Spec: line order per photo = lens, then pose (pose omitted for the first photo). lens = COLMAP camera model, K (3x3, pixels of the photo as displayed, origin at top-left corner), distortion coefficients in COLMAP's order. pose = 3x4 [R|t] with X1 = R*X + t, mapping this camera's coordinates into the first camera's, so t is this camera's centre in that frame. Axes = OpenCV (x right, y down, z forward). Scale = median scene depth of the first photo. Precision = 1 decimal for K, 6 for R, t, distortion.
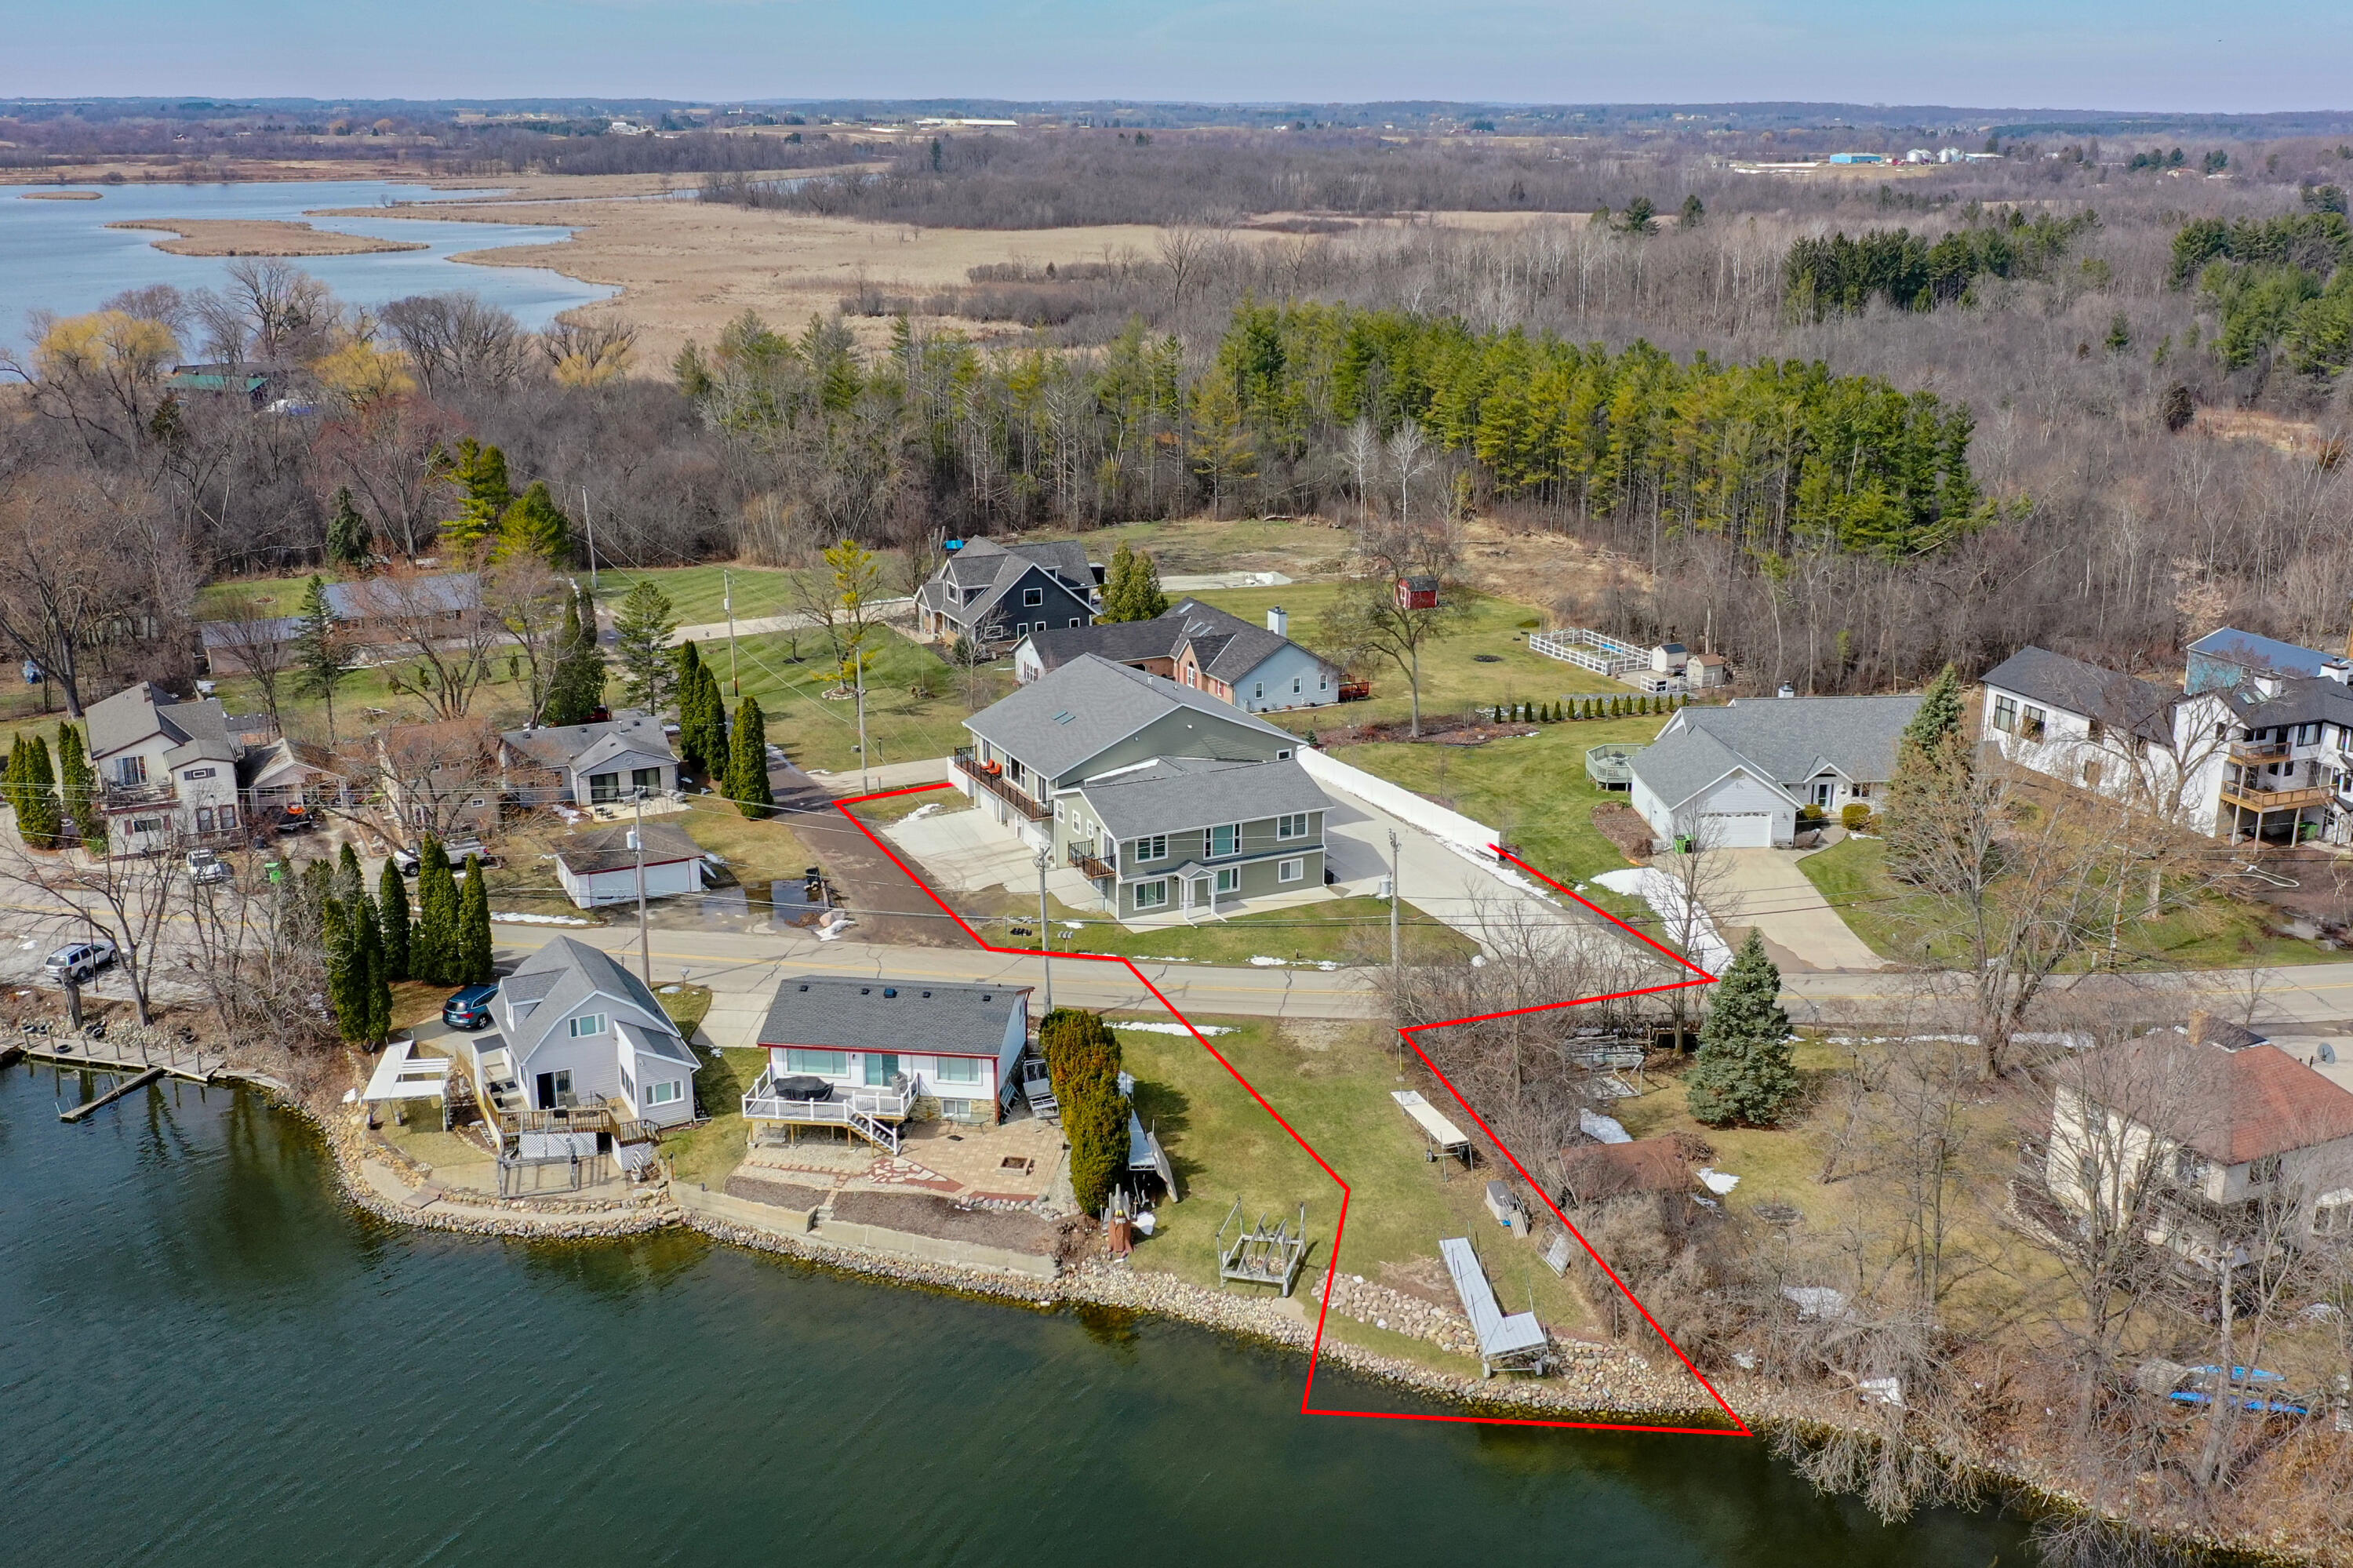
lens RADIAL K [[2049.5, 0, 1175.5], [0, 2049.5, 775.3], [0, 0, 1]] dist [-0.011156, -0.007642]
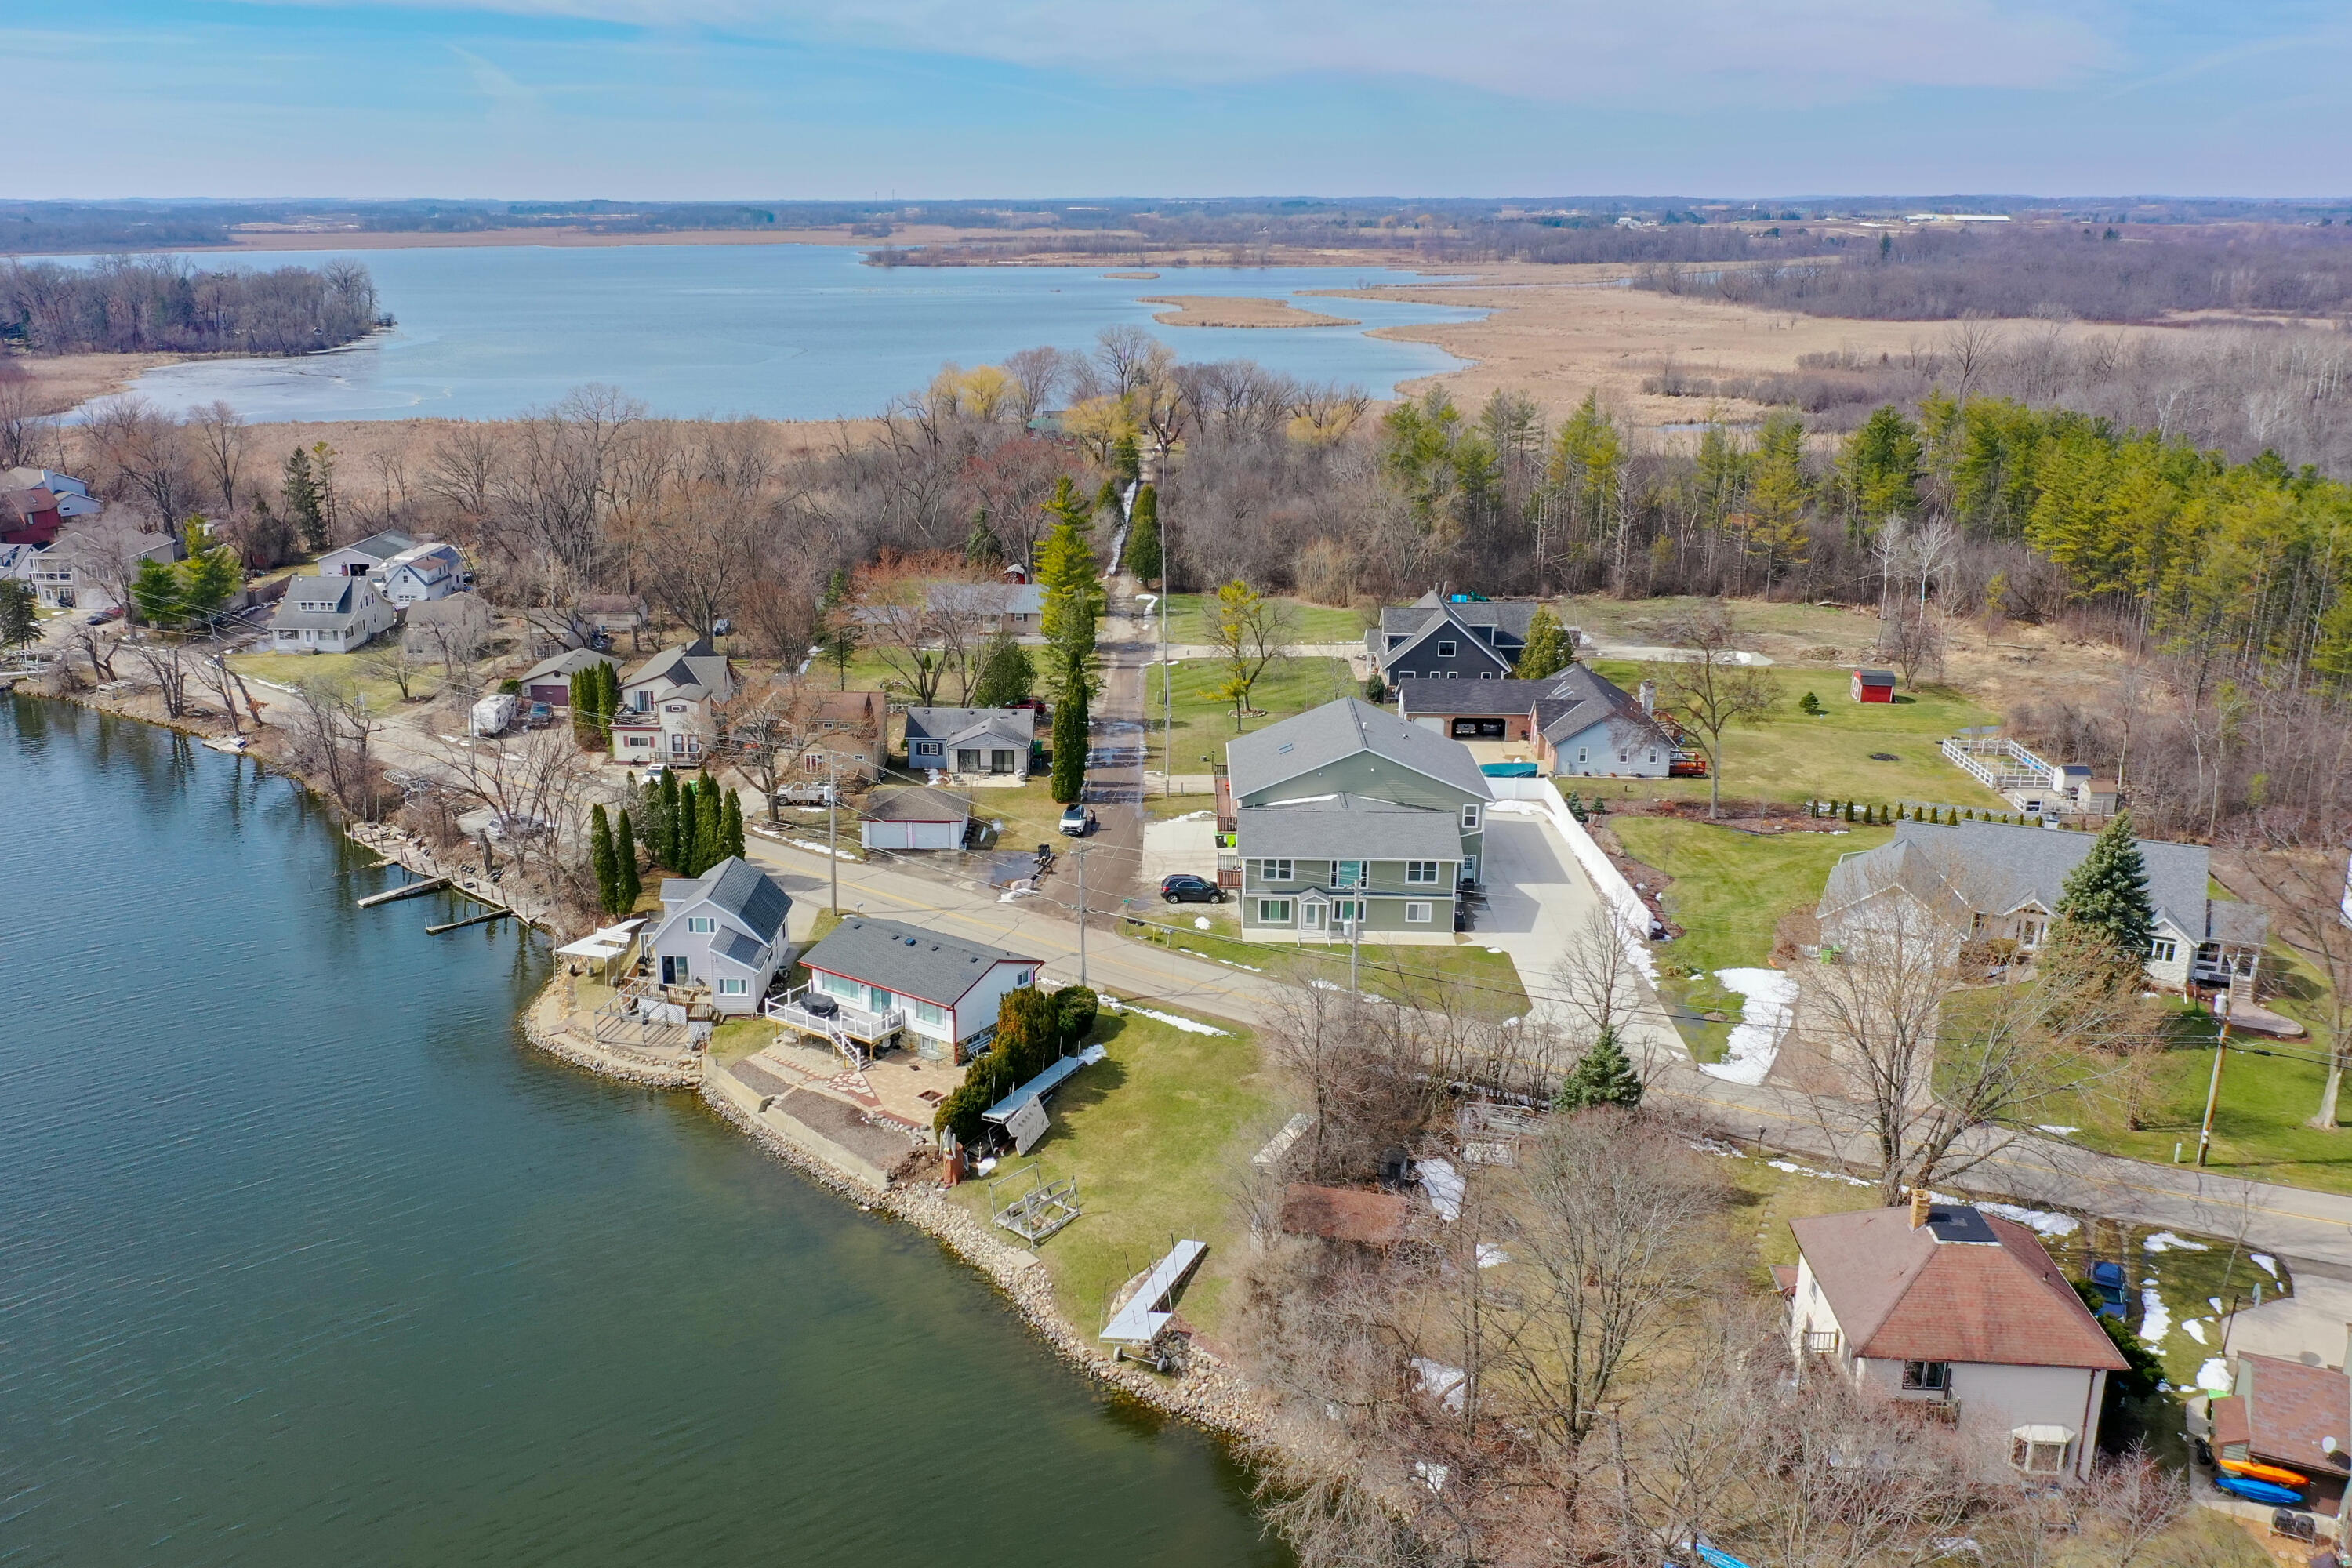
lens RADIAL K [[1841.9, 0, 1175.7], [0, 1841.9, 793.1], [0, 0, 1]] dist [-0.022970, 0.014565]
pose [[0.884920, 0.135106, -0.445717, 0.278287], [-0.137442, 0.990135, 0.027254, -0.018693], [0.445002, 0.037143, 0.894759, 0.056615]]
